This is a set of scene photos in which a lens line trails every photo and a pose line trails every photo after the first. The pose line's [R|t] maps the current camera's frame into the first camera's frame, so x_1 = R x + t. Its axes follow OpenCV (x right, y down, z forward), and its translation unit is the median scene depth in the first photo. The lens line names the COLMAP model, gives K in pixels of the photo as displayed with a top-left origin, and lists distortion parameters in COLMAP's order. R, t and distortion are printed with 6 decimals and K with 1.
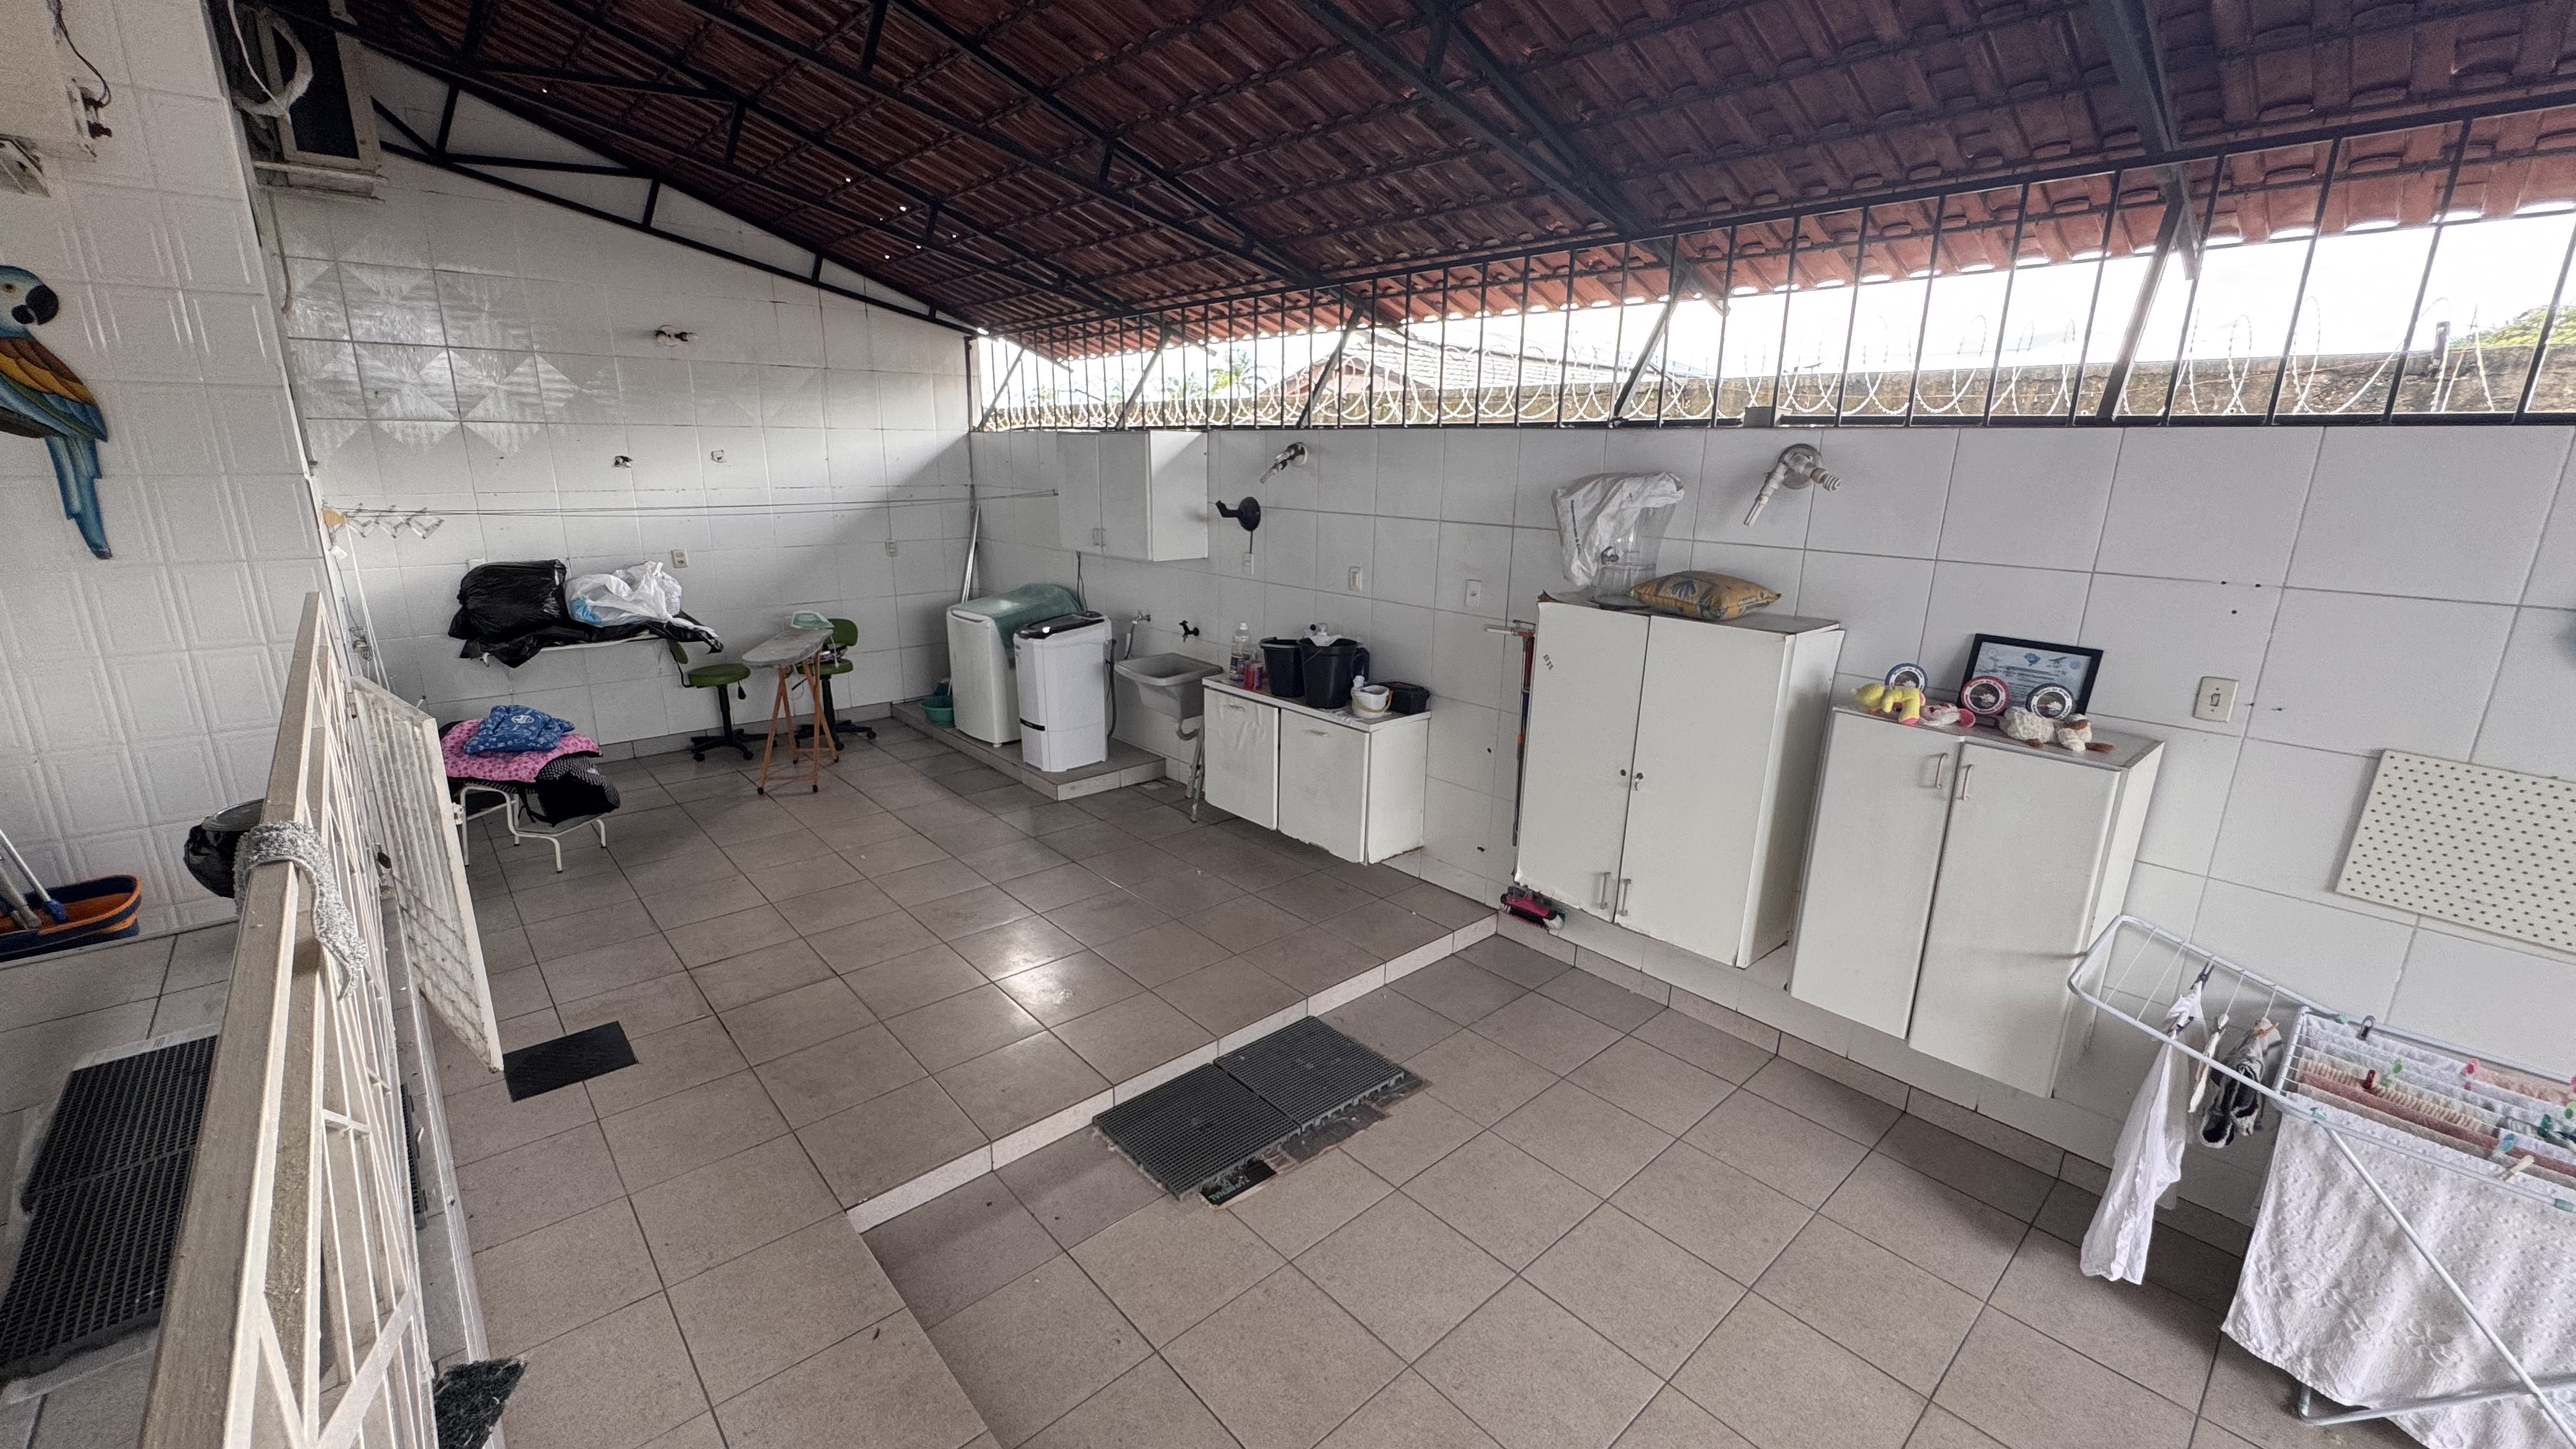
lens RADIAL K [[1038.0, 0, 1279.0], [0, 1038.0, 717.8], [0, 0, 1]] dist [-0.001497, -0.000037]
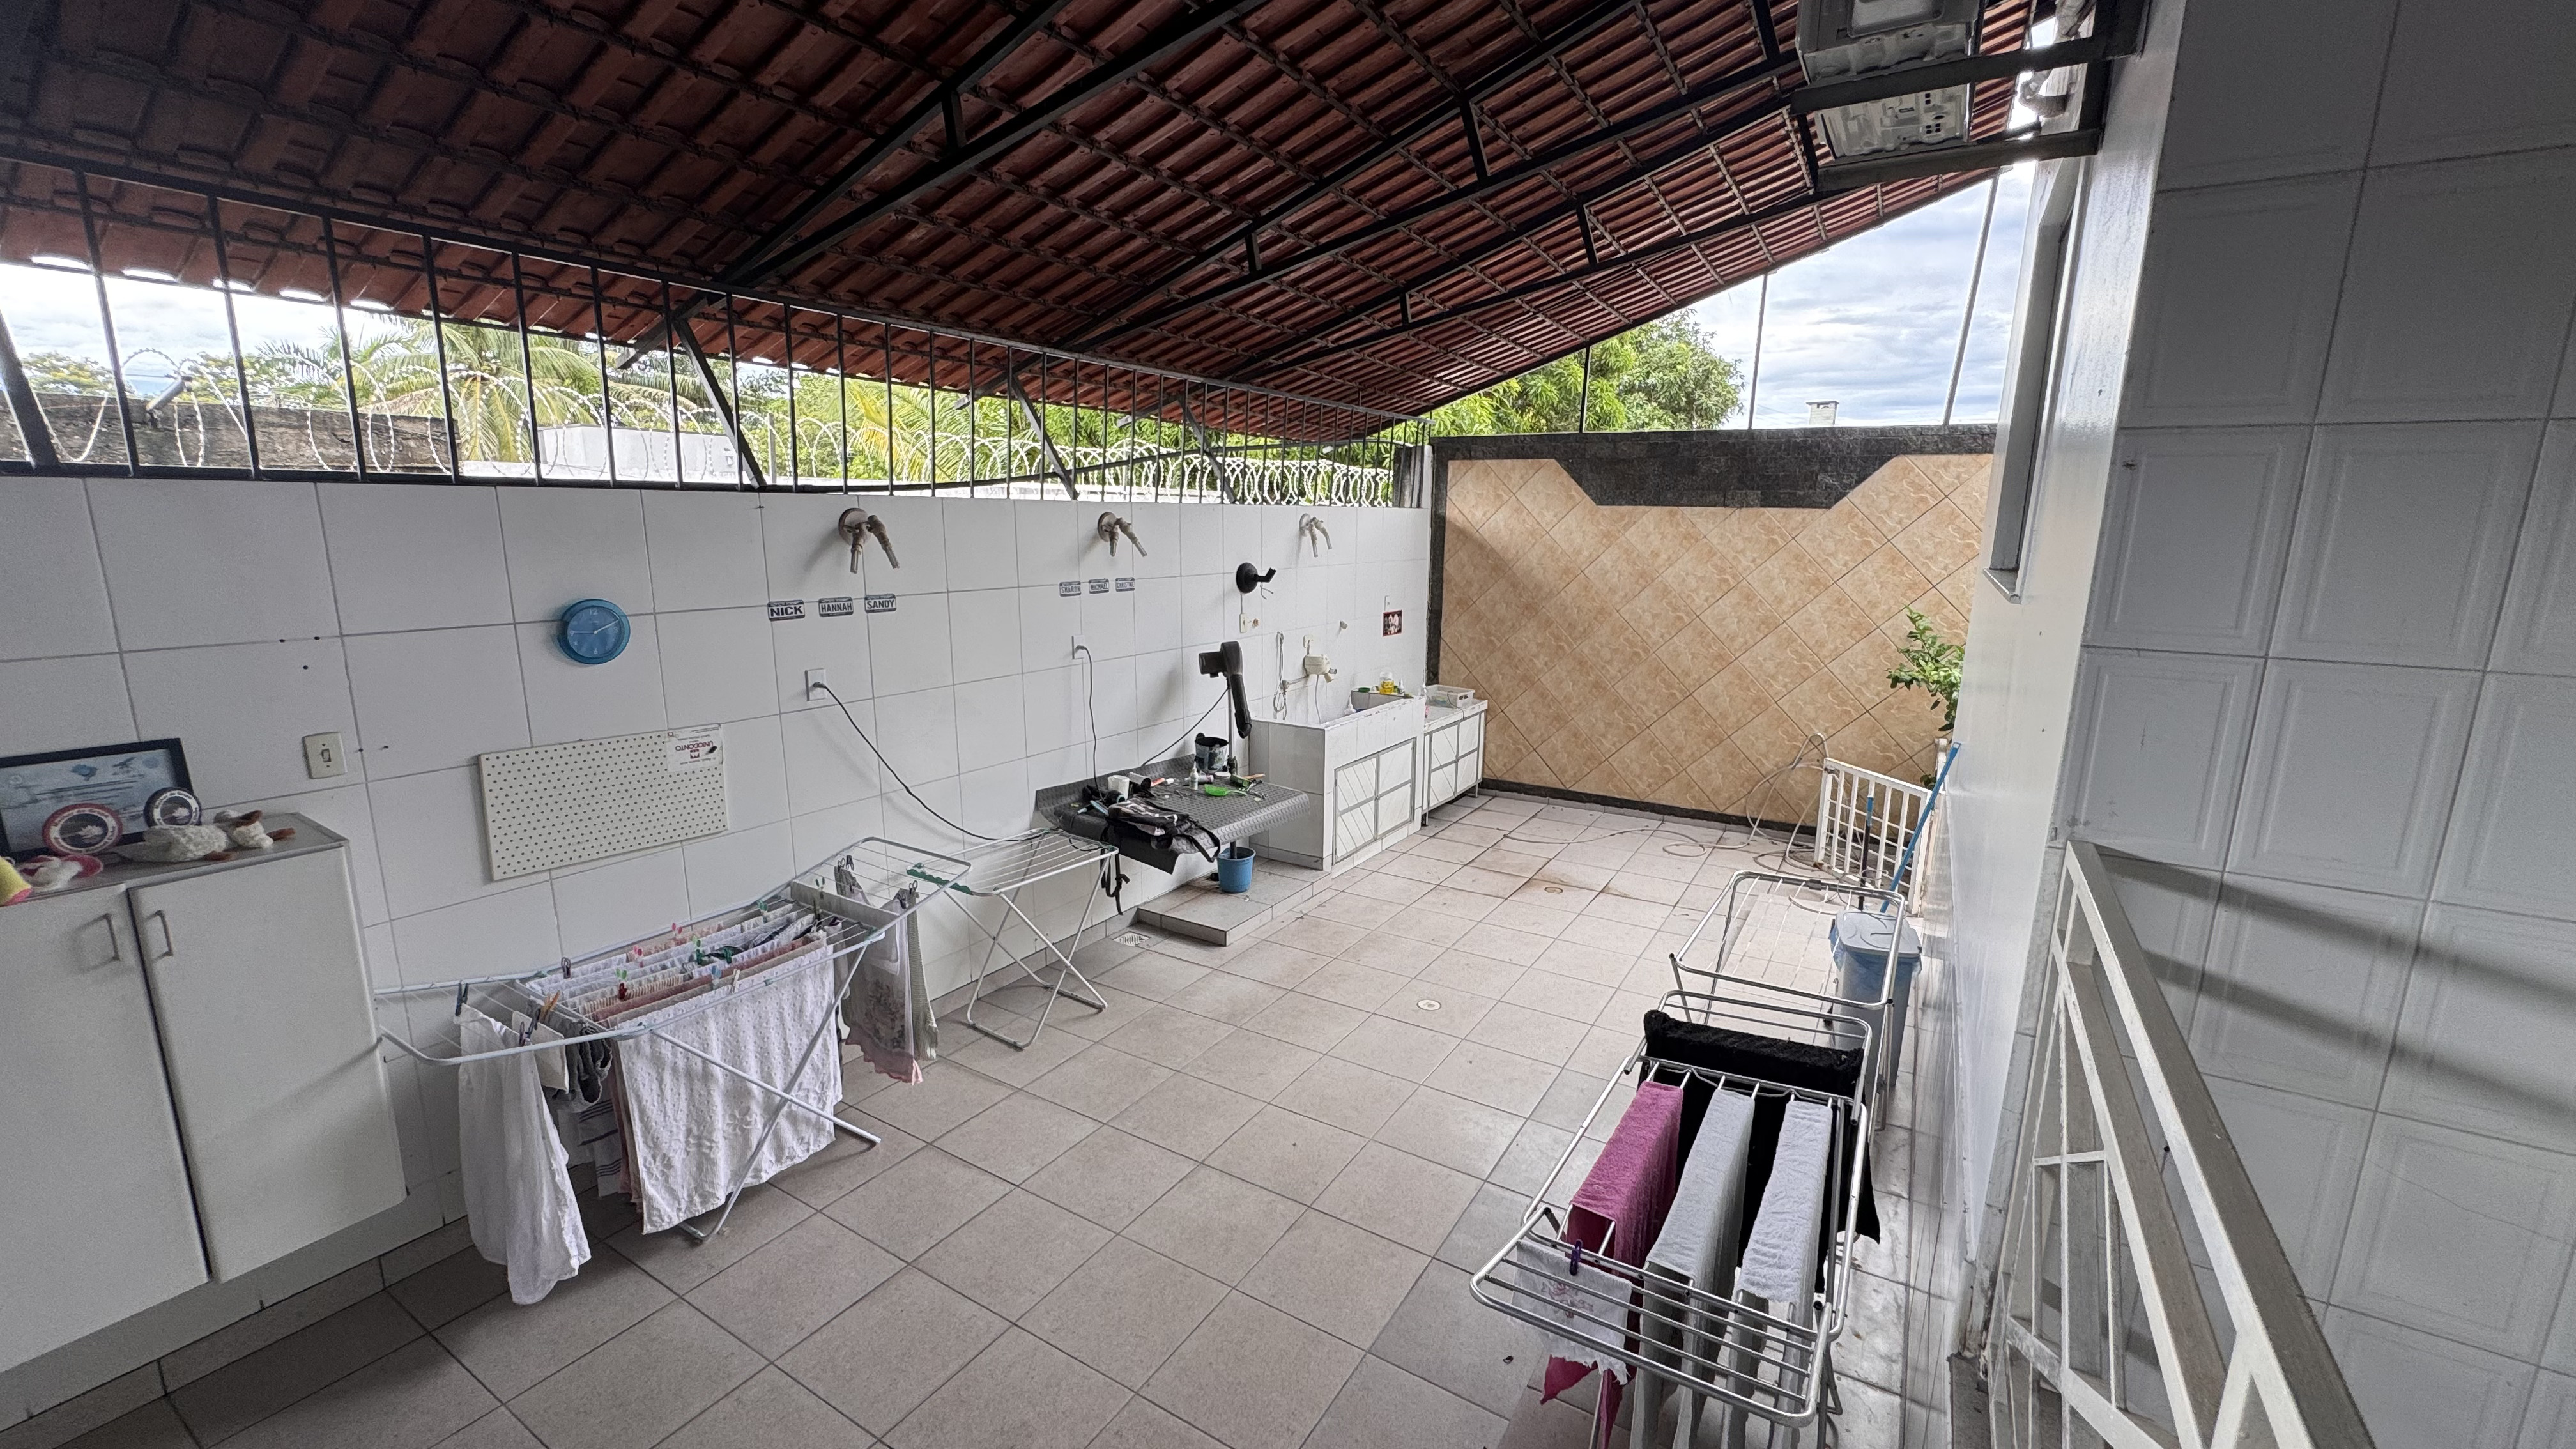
lens RADIAL K [[1038.0, 0, 1278.6], [0, 1038.0, 725.7], [0, 0, 1]] dist [-0.001497, -0.000037]
pose [[-0.270343, -0.209885, 0.939608, -0.283312], [0.234287, 0.932268, 0.275654, -0.112201], [-0.933822, 0.294659, -0.202859, 0.375646]]
